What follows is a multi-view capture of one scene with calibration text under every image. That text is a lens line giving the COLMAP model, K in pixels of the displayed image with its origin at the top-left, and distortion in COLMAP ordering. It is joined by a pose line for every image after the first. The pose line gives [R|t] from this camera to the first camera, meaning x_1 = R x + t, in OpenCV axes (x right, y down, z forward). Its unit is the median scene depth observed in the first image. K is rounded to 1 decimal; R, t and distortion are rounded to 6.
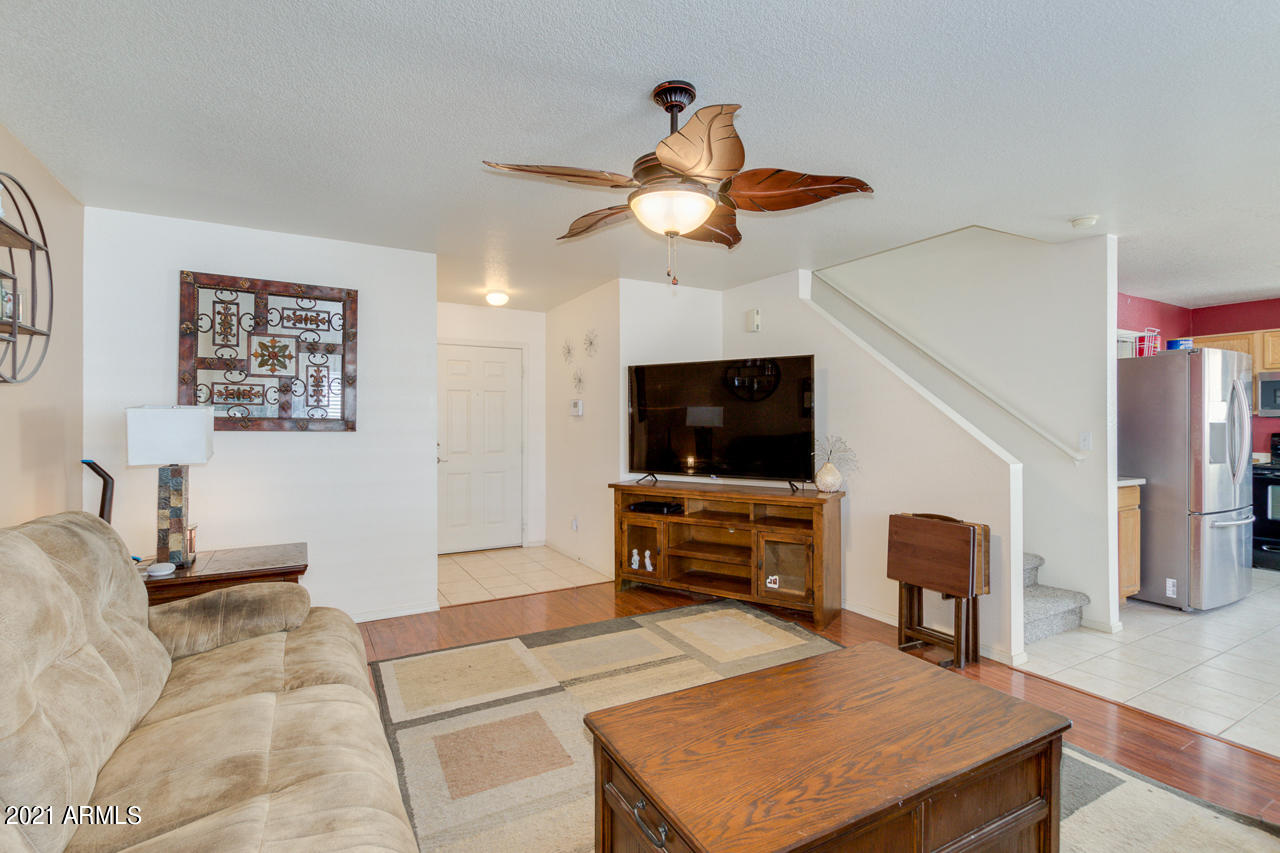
lens RADIAL K [[595.9, 0, 636.5], [0, 595.9, 420.8], [0, 0, 1]] dist [0.012856, -0.004827]
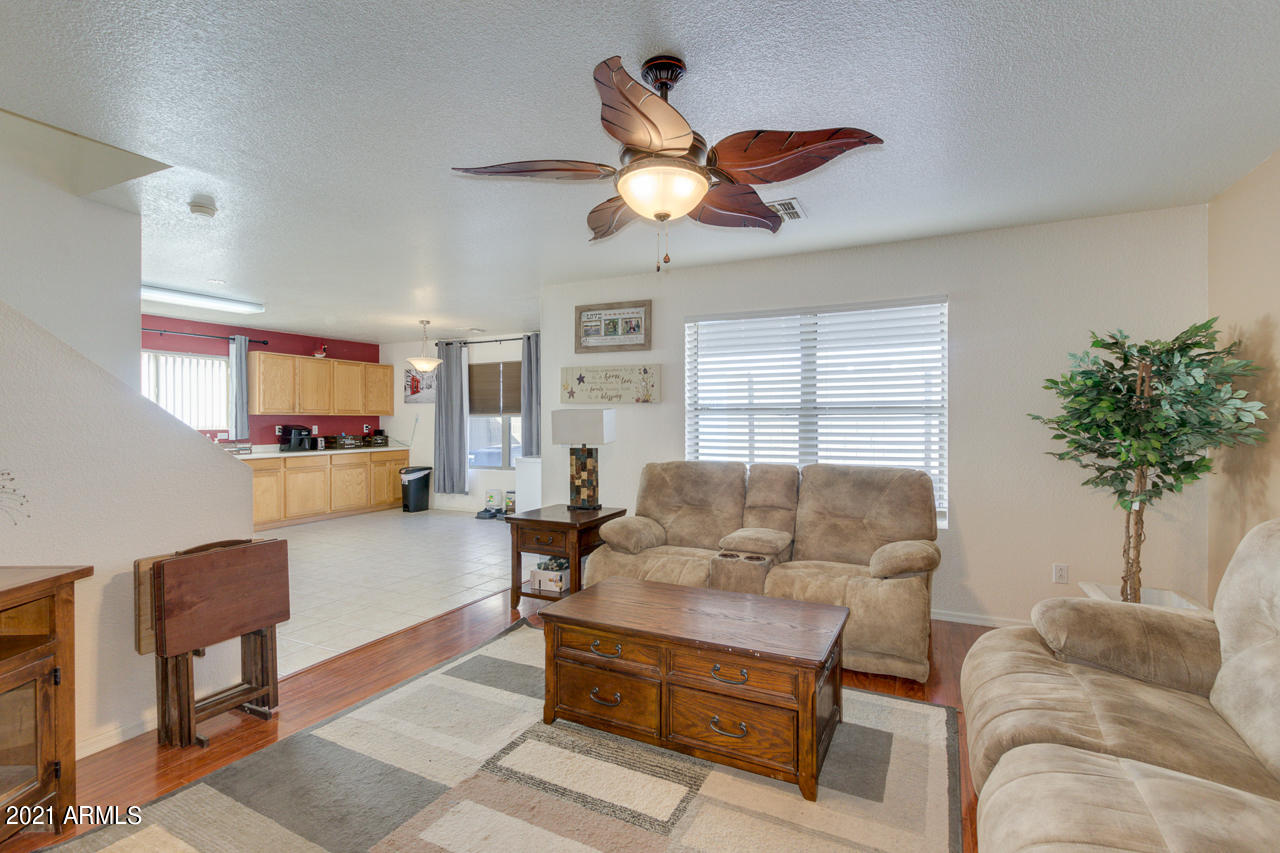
lens RADIAL K [[595.9, 0, 638.6], [0, 595.9, 421.4], [0, 0, 1]] dist [0.012856, -0.004827]
pose [[-0.566253, -0.000092, 0.824232, -0.402026], [0.002822, 0.999994, 0.002050, 0.002741], [-0.824227, 0.003487, -0.566249, 0.914099]]
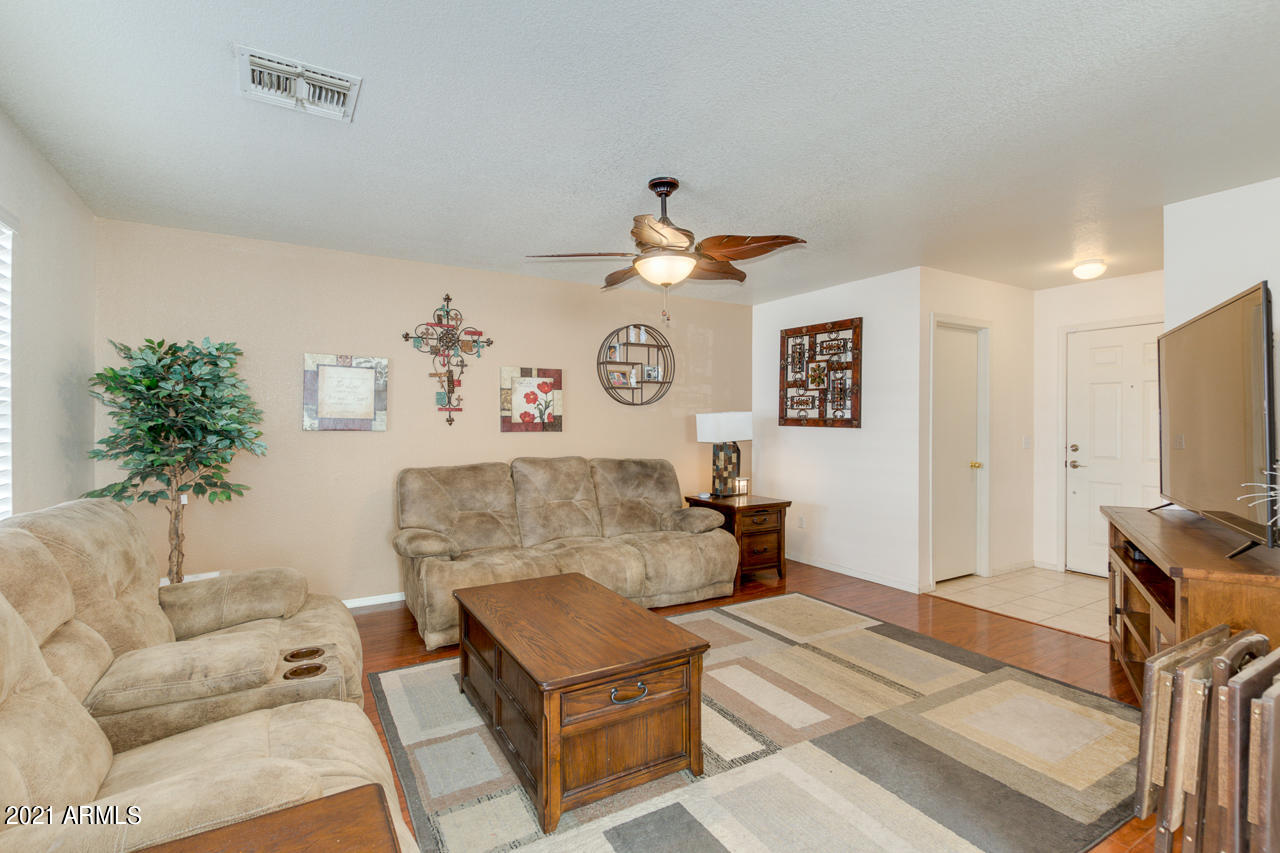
lens RADIAL K [[595.9, 0, 641.0], [0, 595.9, 419.4], [0, 0, 1]] dist [0.012856, -0.004827]
pose [[0.037428, 0.000333, -0.999299, 0.848833], [-0.001202, 0.999999, 0.000288, -0.001067], [0.999299, 0.001191, 0.037428, 0.521592]]
